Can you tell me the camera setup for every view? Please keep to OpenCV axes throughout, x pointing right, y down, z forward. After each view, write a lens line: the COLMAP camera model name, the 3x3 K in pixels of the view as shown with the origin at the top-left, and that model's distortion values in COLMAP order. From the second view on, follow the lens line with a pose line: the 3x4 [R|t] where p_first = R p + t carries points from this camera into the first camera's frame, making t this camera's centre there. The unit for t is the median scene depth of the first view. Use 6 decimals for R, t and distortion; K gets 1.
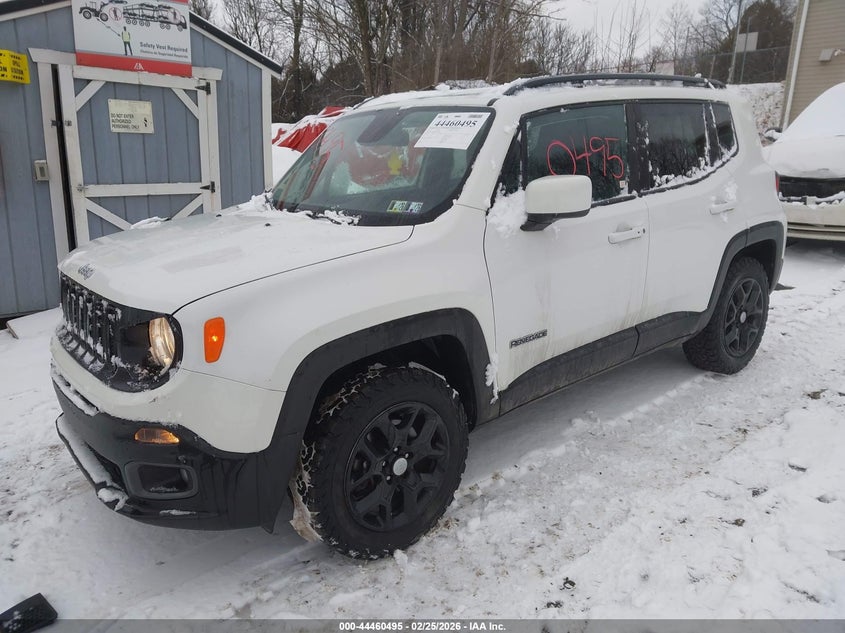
lens RADIAL K [[676.1, 0, 424.1], [0, 676.1, 307.8], [0, 0, 1]] dist [0.026609, 0.000163]
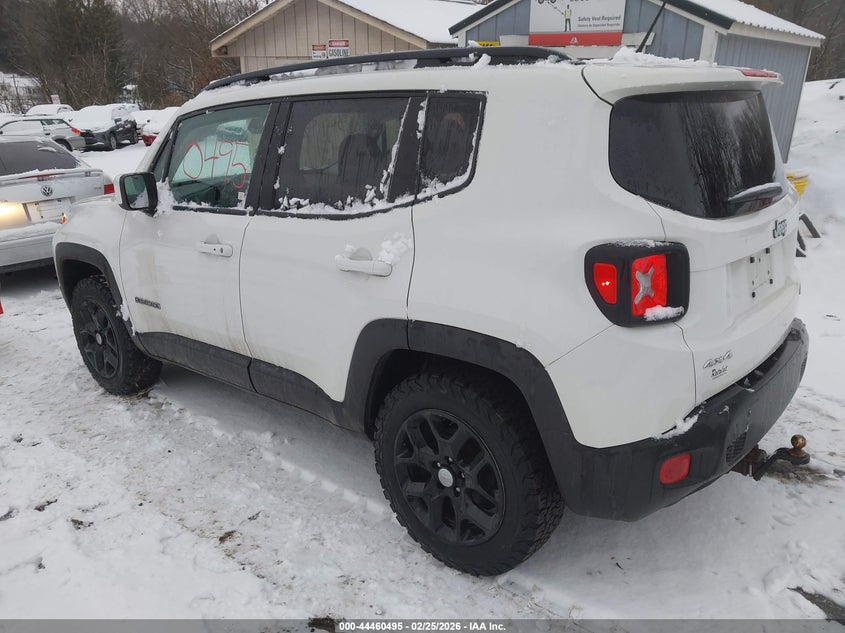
lens RADIAL K [[676.1, 0, 425.5], [0, 676.1, 325.3], [0, 0, 1]] dist [0.026609, 0.000163]
pose [[0.157296, 0.329576, -0.930934, 1.074988], [-0.229831, 0.929001, 0.290059, -0.300068], [0.960435, 0.168332, 0.221875, 0.944901]]
